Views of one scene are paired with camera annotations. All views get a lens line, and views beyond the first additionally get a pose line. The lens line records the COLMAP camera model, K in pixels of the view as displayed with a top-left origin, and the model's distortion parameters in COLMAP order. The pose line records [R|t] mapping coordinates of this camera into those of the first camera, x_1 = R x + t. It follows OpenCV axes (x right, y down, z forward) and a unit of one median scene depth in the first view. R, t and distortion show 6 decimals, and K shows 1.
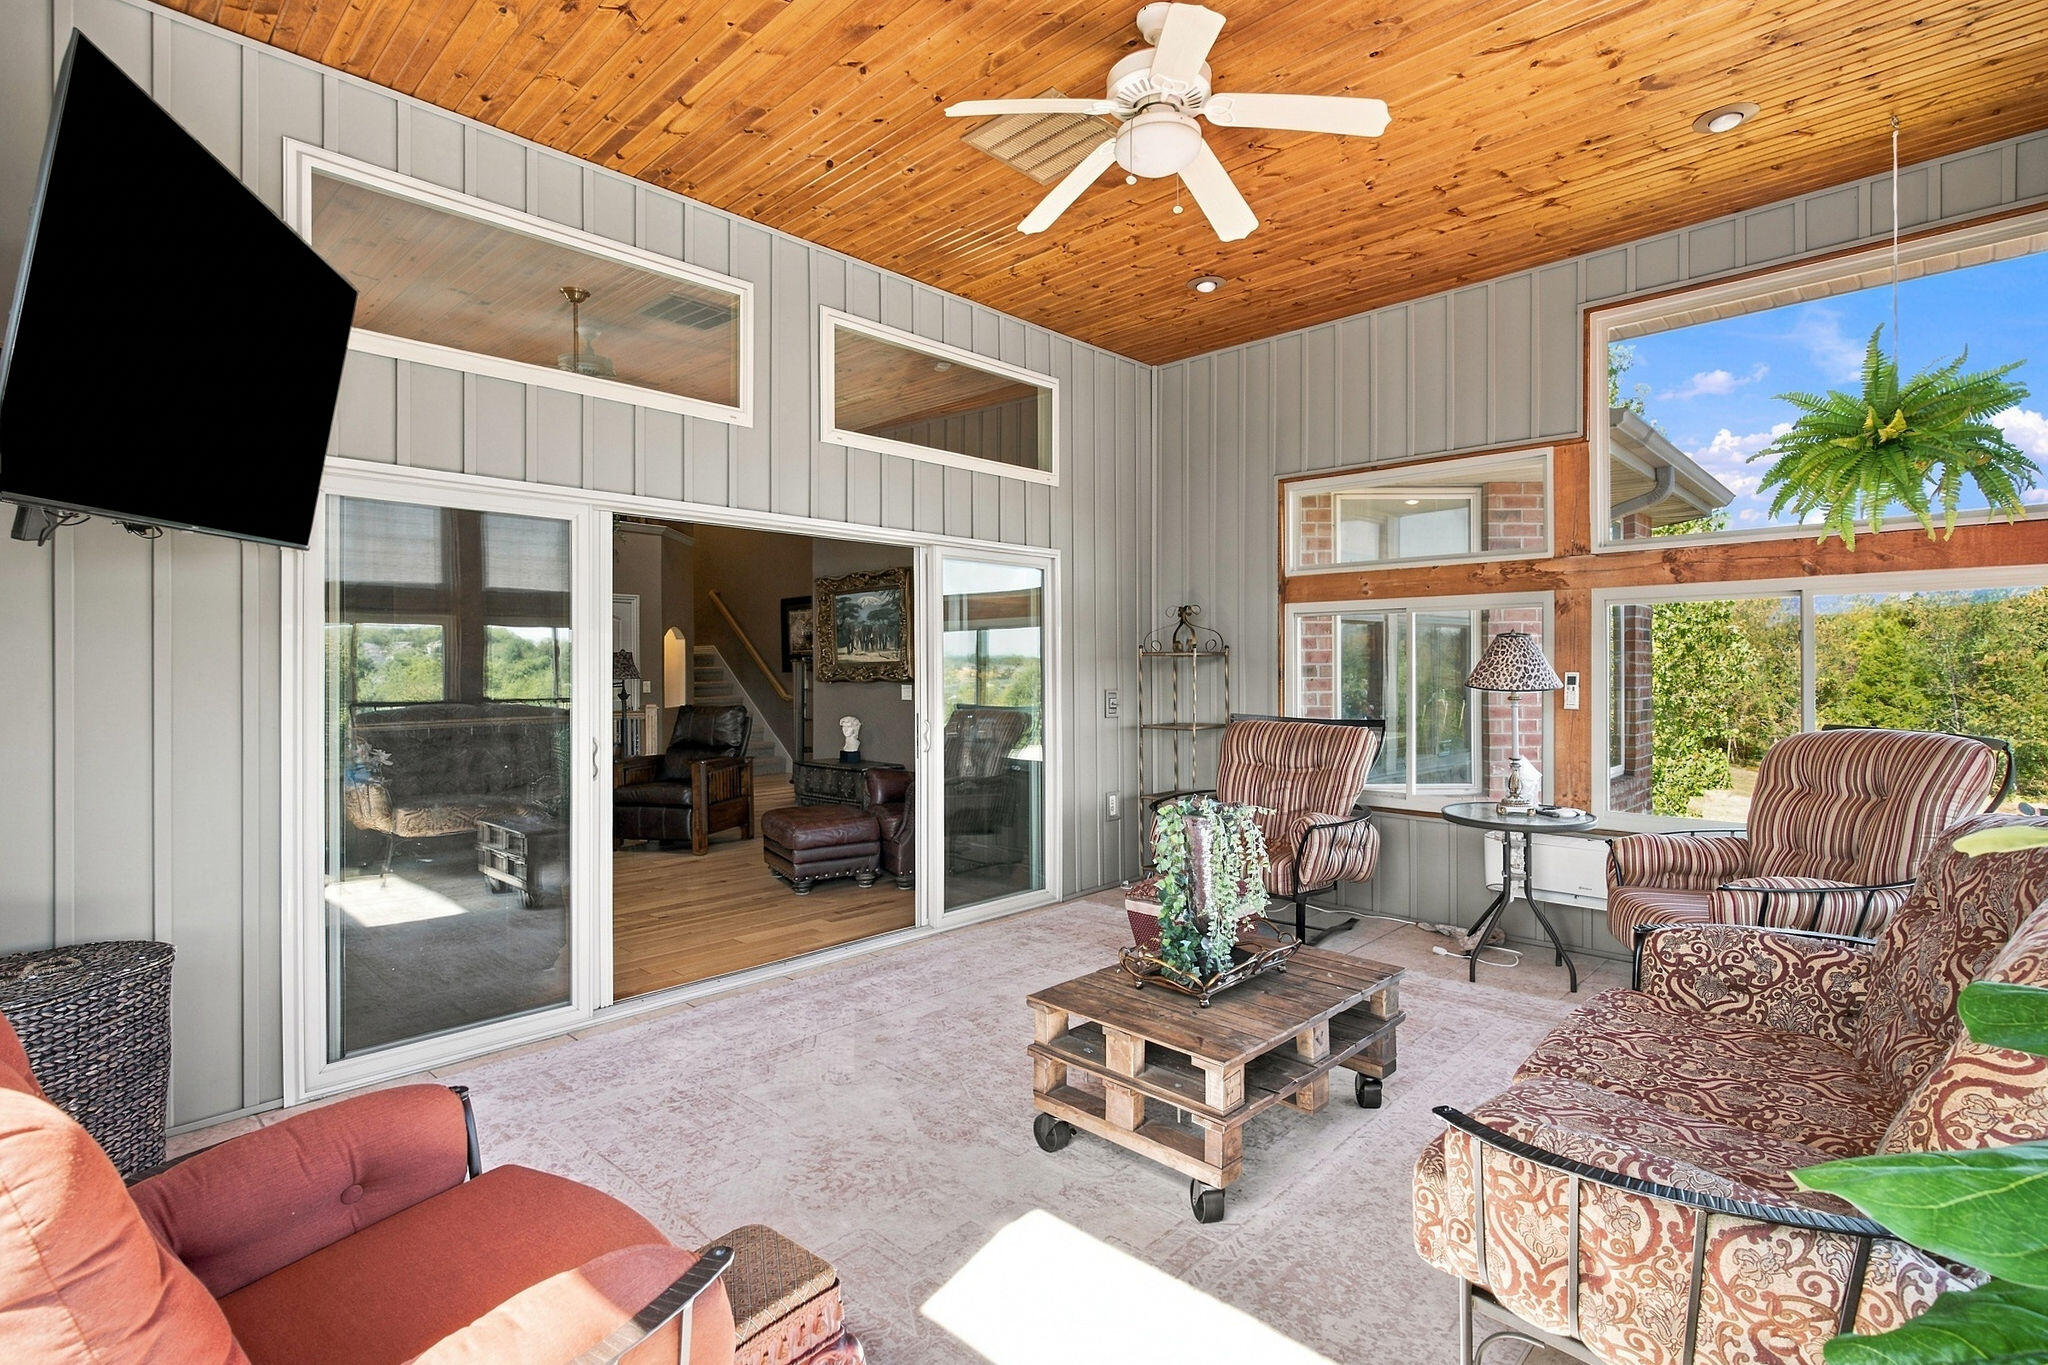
lens RADIAL K [[973.5, 0, 1024.0], [0, 973.5, 682.5], [0, 0, 1]] dist [-0.000231, -0.000014]
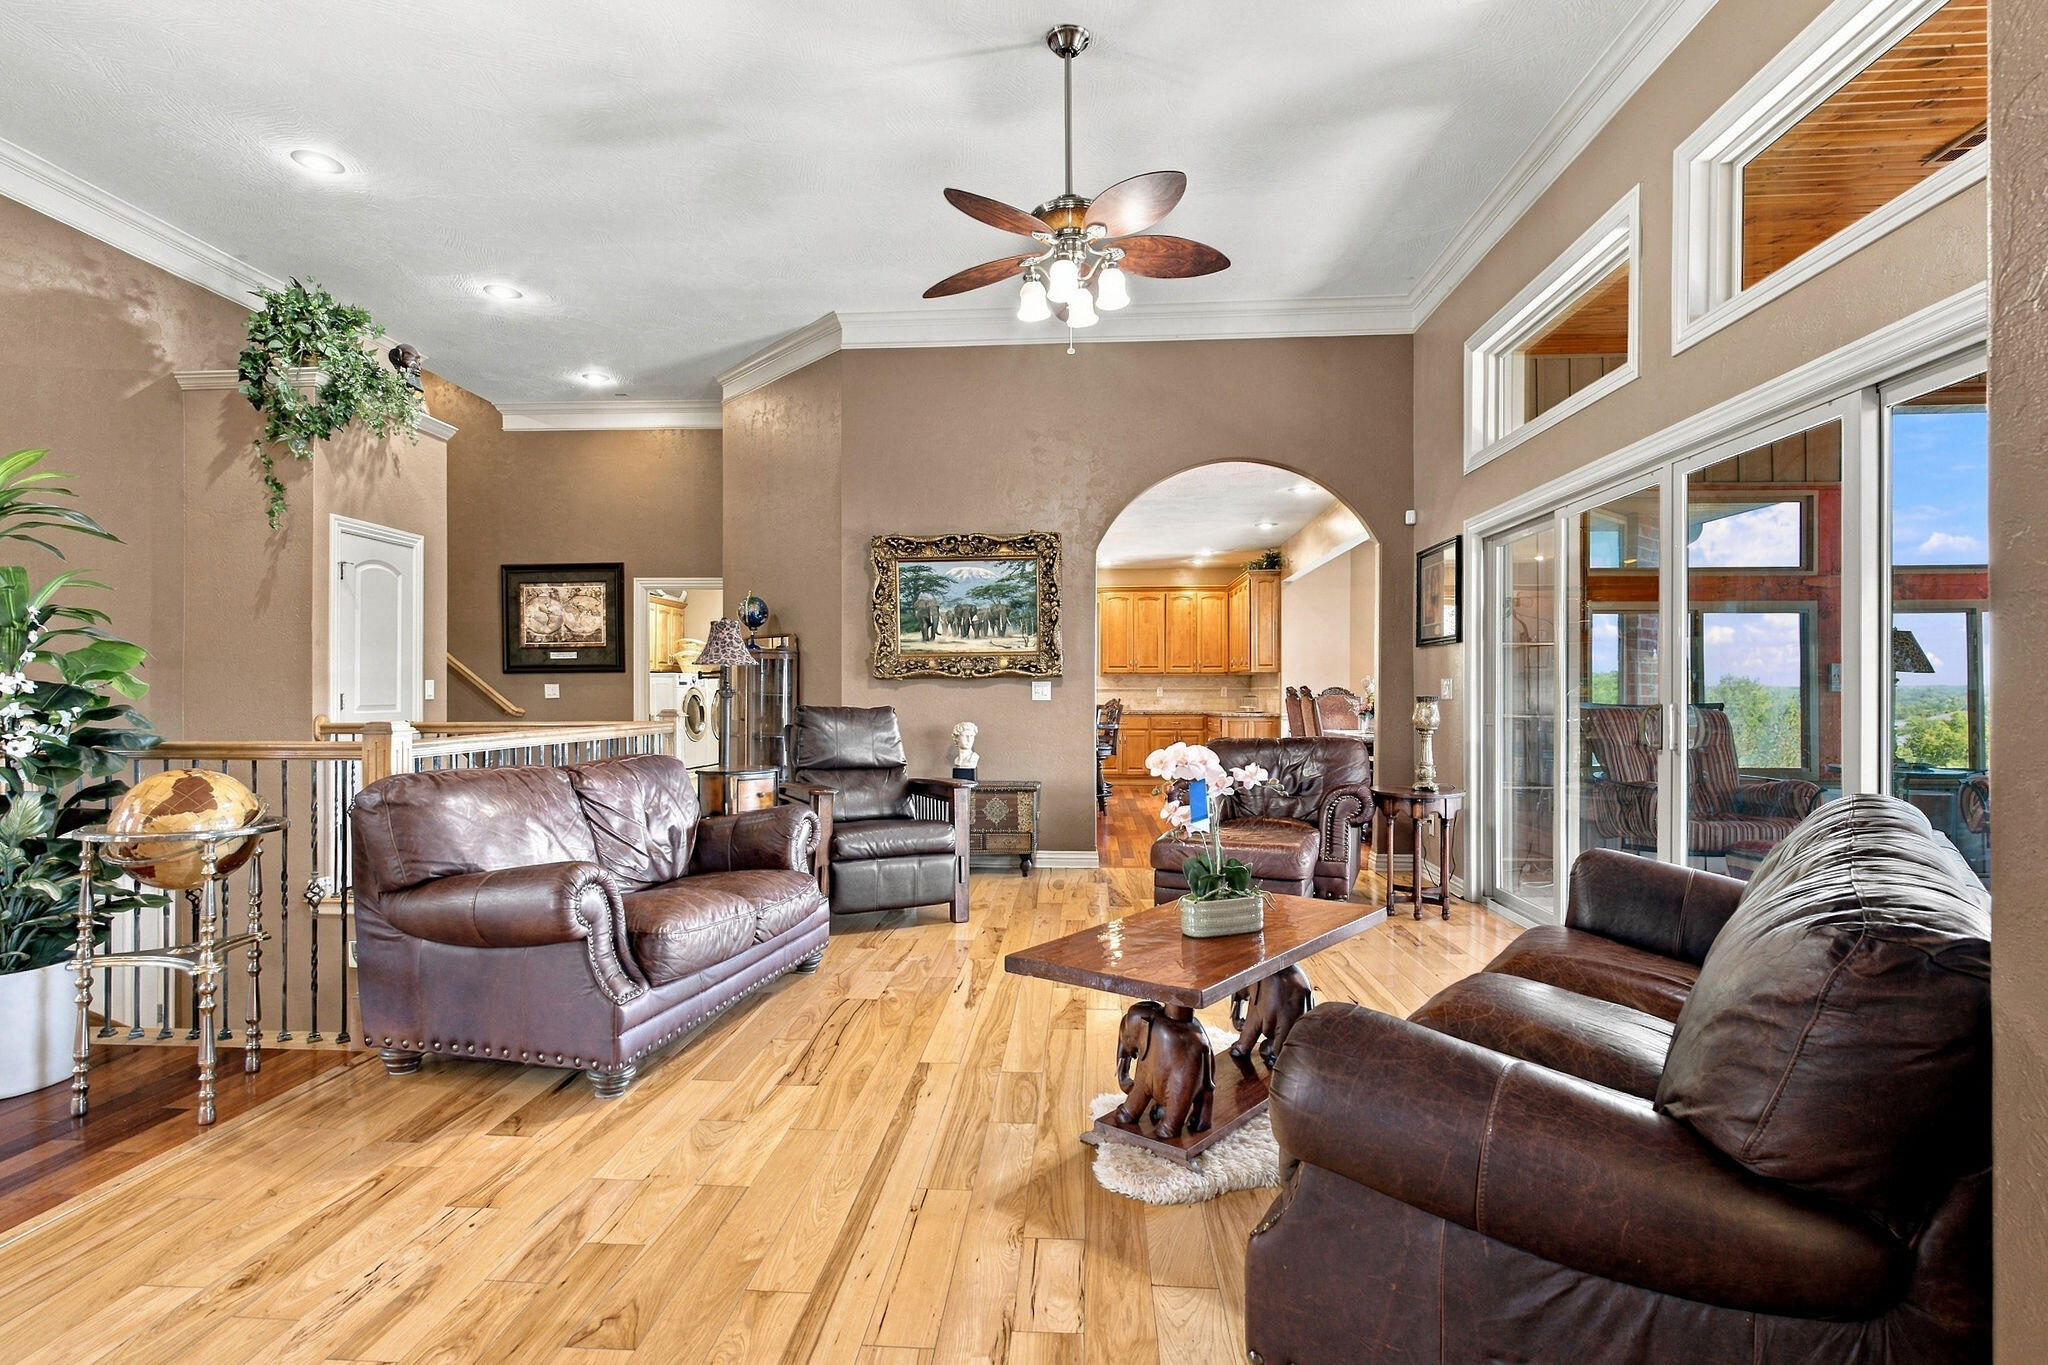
lens RADIAL K [[973.5, 0, 1024.0], [0, 973.5, 682.5], [0, 0, 1]] dist [-0.000231, -0.000014]
pose [[0.768517, 0.007821, 0.639781, -0.641820], [0.007452, 0.999748, -0.021174, 0.019941], [-0.639786, 0.021040, 0.768265, 0.398432]]
